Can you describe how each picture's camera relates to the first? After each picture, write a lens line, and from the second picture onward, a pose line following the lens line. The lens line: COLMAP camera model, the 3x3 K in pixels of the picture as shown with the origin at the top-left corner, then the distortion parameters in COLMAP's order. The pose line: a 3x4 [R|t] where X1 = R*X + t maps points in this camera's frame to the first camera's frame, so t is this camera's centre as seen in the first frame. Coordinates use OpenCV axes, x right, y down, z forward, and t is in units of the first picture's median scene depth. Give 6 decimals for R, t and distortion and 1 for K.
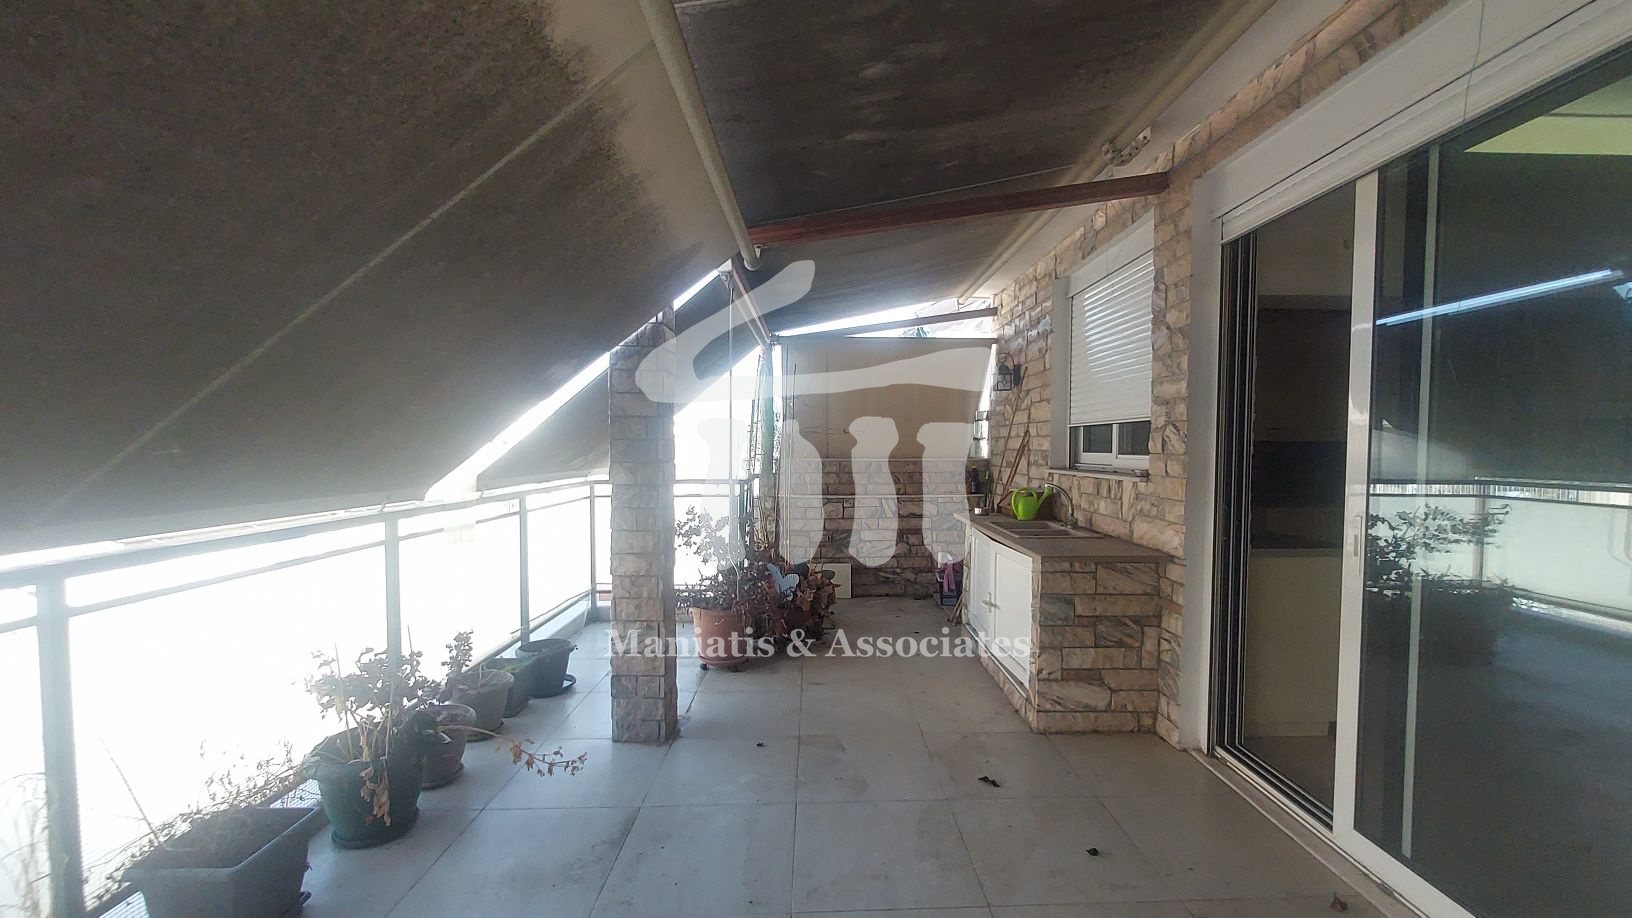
lens RADIAL K [[622.3, 0, 827.1], [0, 622.3, 472.9], [0, 0, 1]] dist [0.001279, 0.000062]
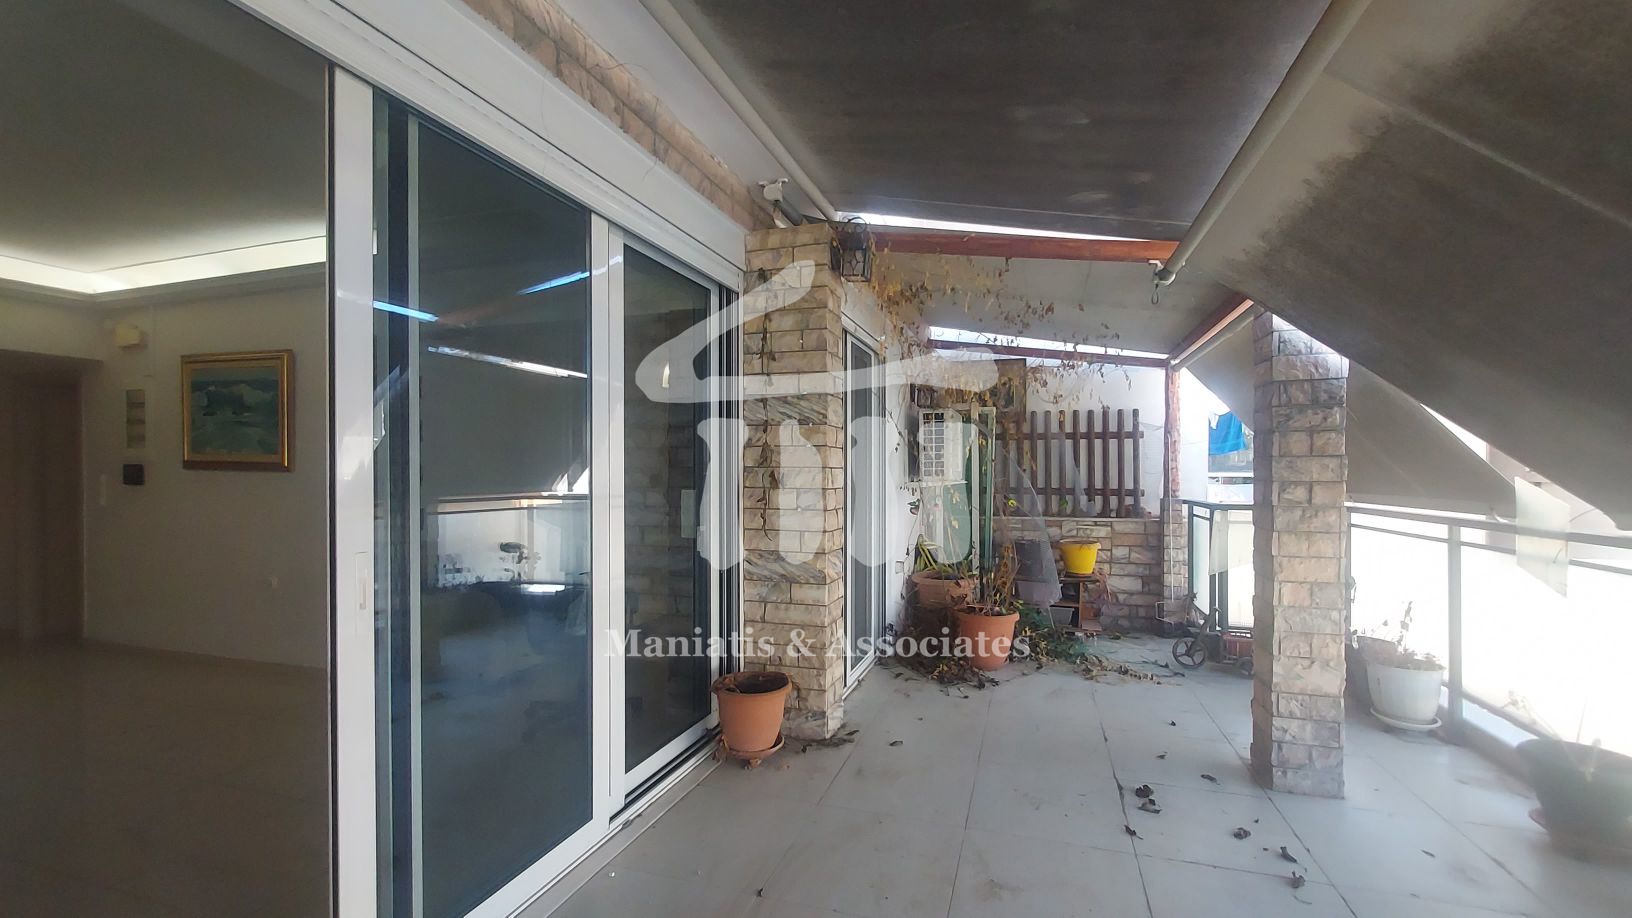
lens RADIAL K [[625.5, 0, 850.1], [0, 625.5, 474.4], [0, 0, 1]] dist [0.001014, 0.000005]
pose [[-0.951305, -0.002626, 0.308242, 0.063853], [0.011625, 0.998947, 0.044390, -0.029262], [-0.308033, 0.045812, -0.950272, 0.969734]]
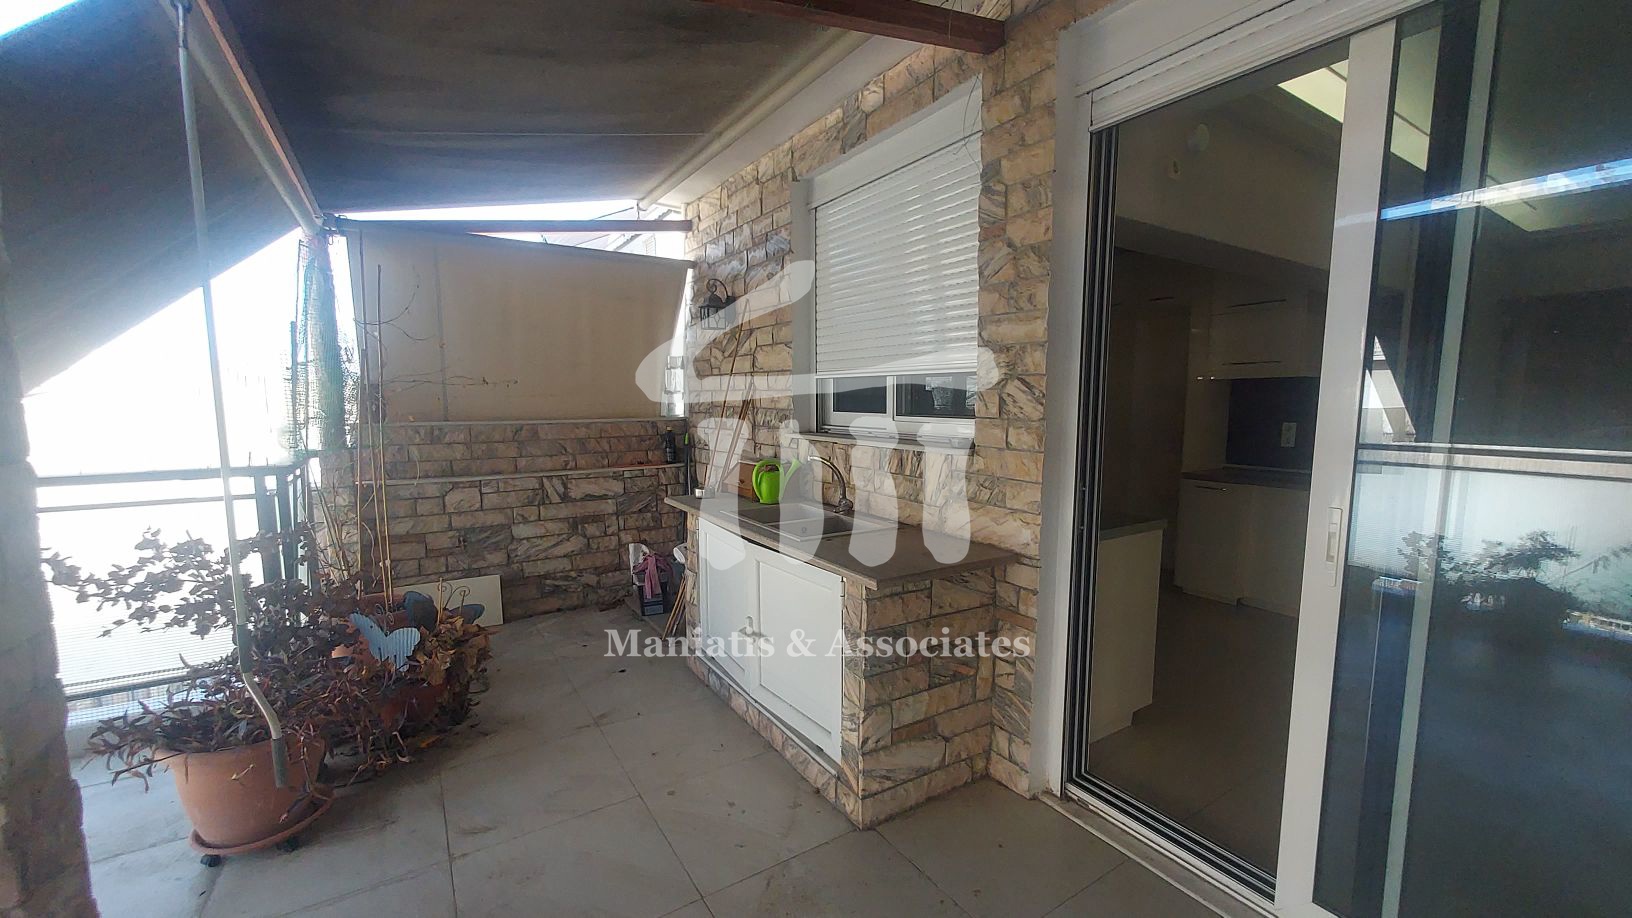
lens RADIAL K [[654.4, 0, 839.4], [0, 654.4, 474.4], [0, 0, 1]] dist [0.000165, -0.000367]
pose [[0.846412, -0.064011, 0.528668, -0.040882], [0.024012, 0.996327, 0.082192, -0.031807], [-0.531987, -0.056873, 0.844840, 0.420839]]
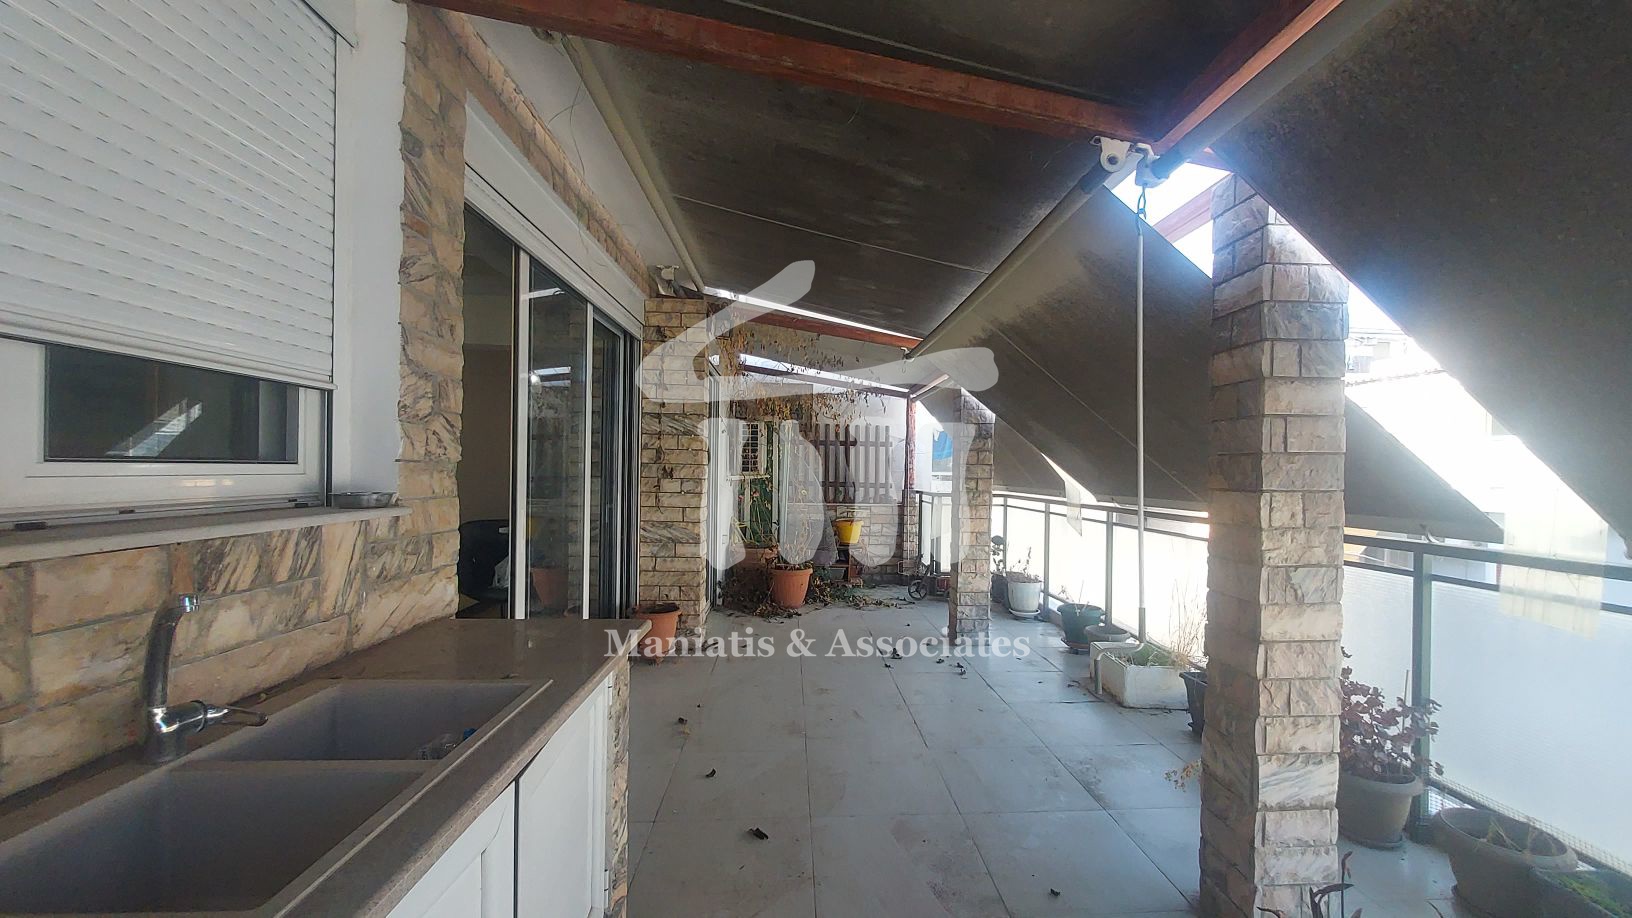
lens RADIAL K [[654.4, 0, 839.4], [0, 654.4, 474.4], [0, 0, 1]] dist [0.000165, -0.000367]
pose [[-0.998113, -0.020495, -0.057882, 0.172713], [-0.023342, 0.998529, 0.048947, -0.055715], [0.056793, 0.050206, -0.997123, 1.589019]]
